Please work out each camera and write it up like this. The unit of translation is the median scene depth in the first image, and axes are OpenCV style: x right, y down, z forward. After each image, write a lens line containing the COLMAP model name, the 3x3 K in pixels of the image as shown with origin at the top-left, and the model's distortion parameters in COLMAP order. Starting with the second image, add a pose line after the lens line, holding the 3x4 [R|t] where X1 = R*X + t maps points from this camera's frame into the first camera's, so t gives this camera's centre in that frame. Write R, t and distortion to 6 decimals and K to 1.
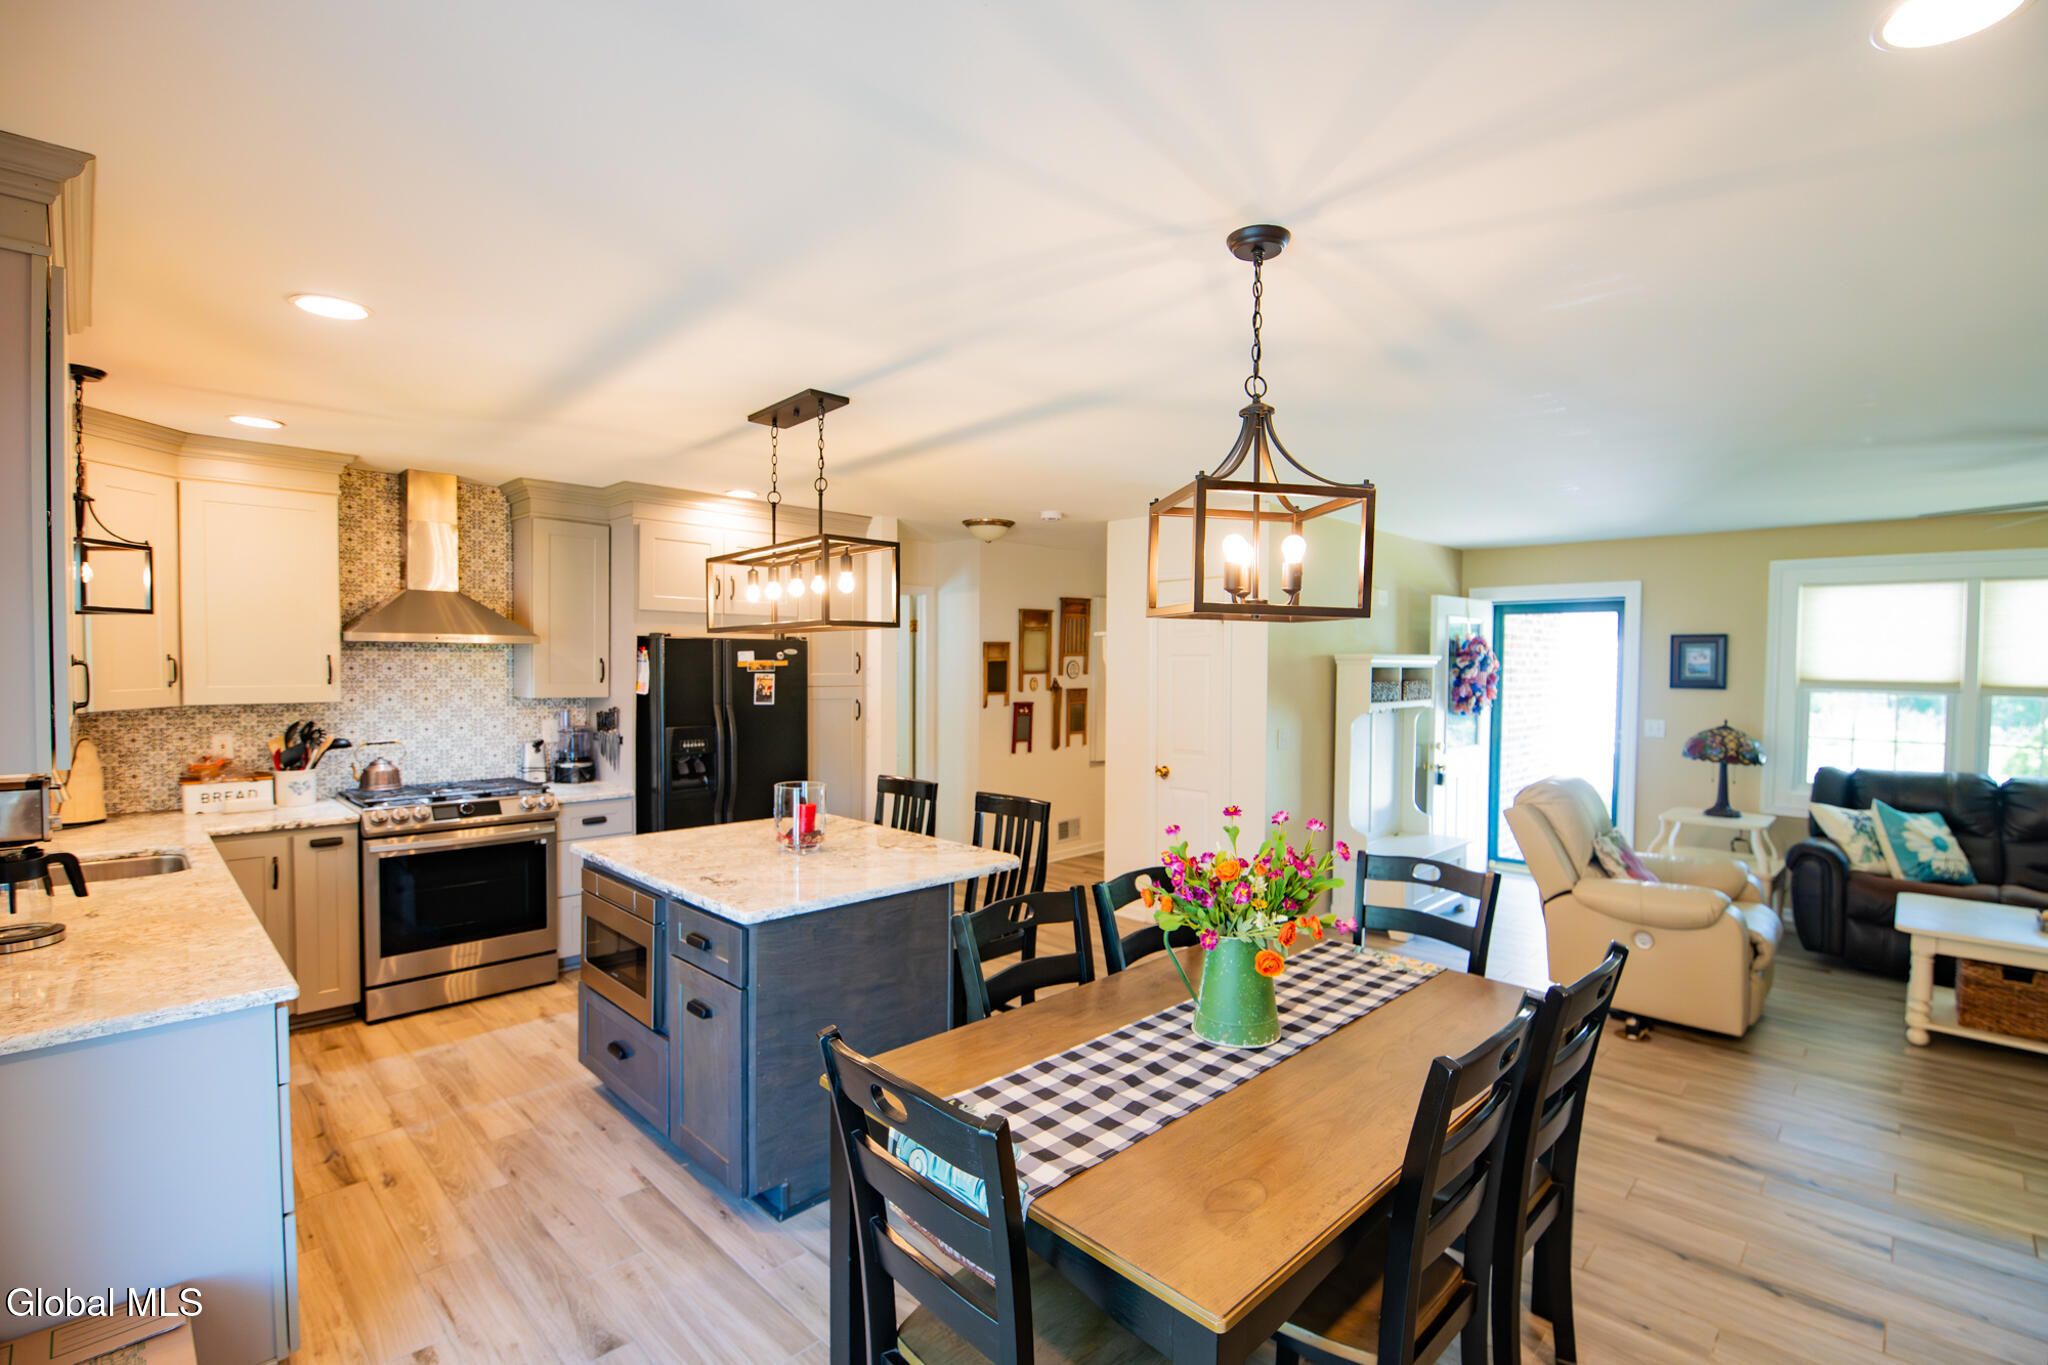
lens RADIAL K [[925.1, 0, 1039.6], [0, 925.1, 688.6], [0, 0, 1]] dist [-0.006018, -0.003353]
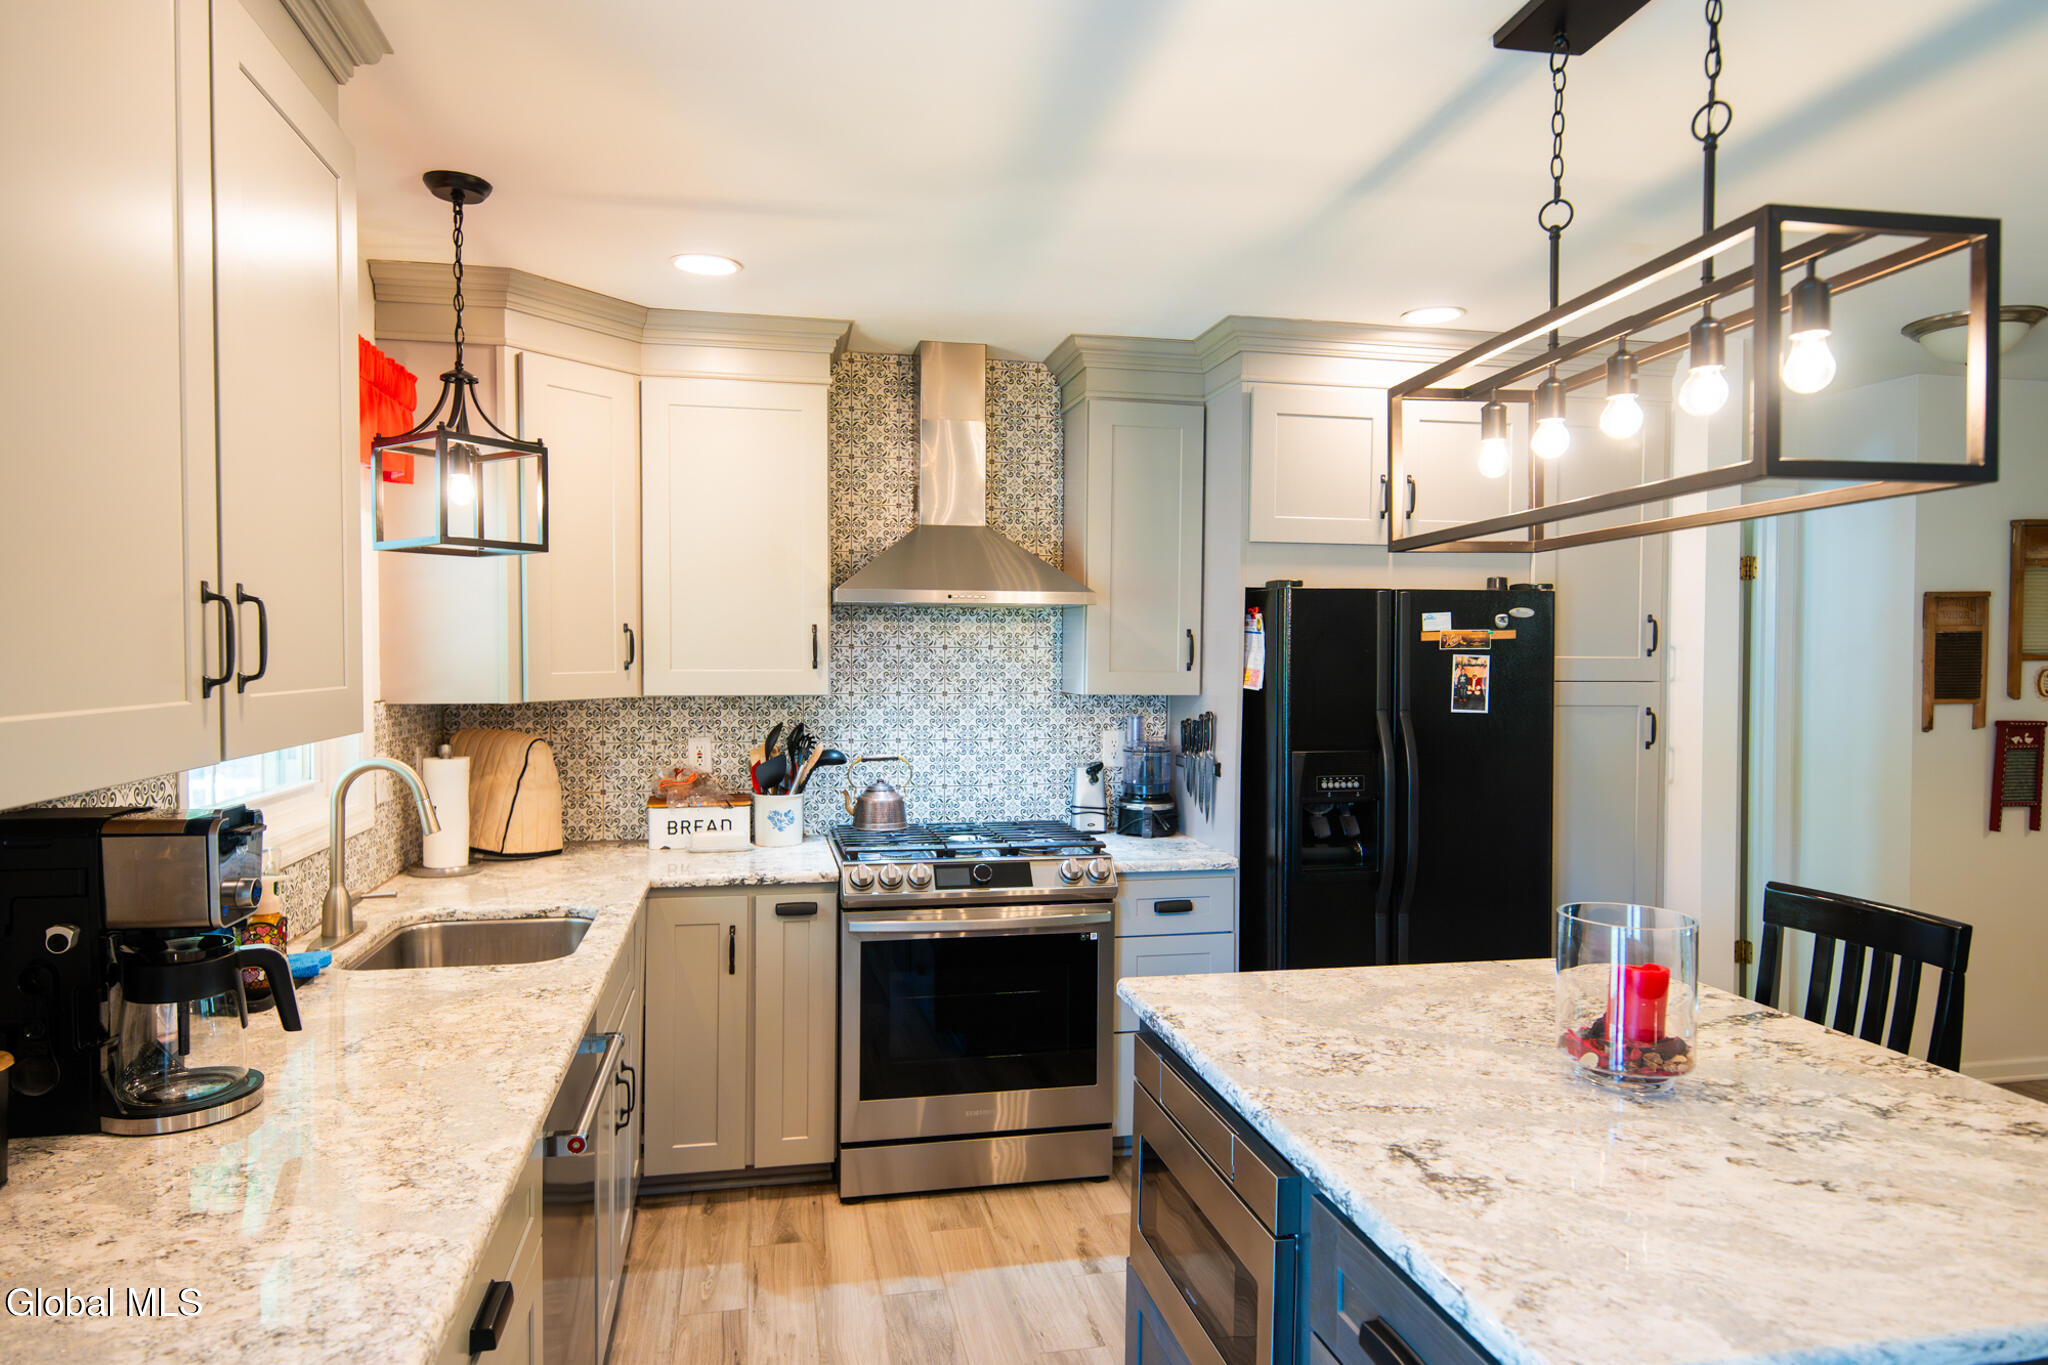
lens RADIAL K [[1244.9, 0, 1029.7], [0, 1244.9, 682.6], [0, 0, 1]] dist [-0.004033, -0.000520]
pose [[0.835143, 0.007832, -0.549978, -0.136243], [-0.013333, 0.999893, -0.006008, 0.008435], [0.549872, 0.012350, 0.835158, 0.313594]]
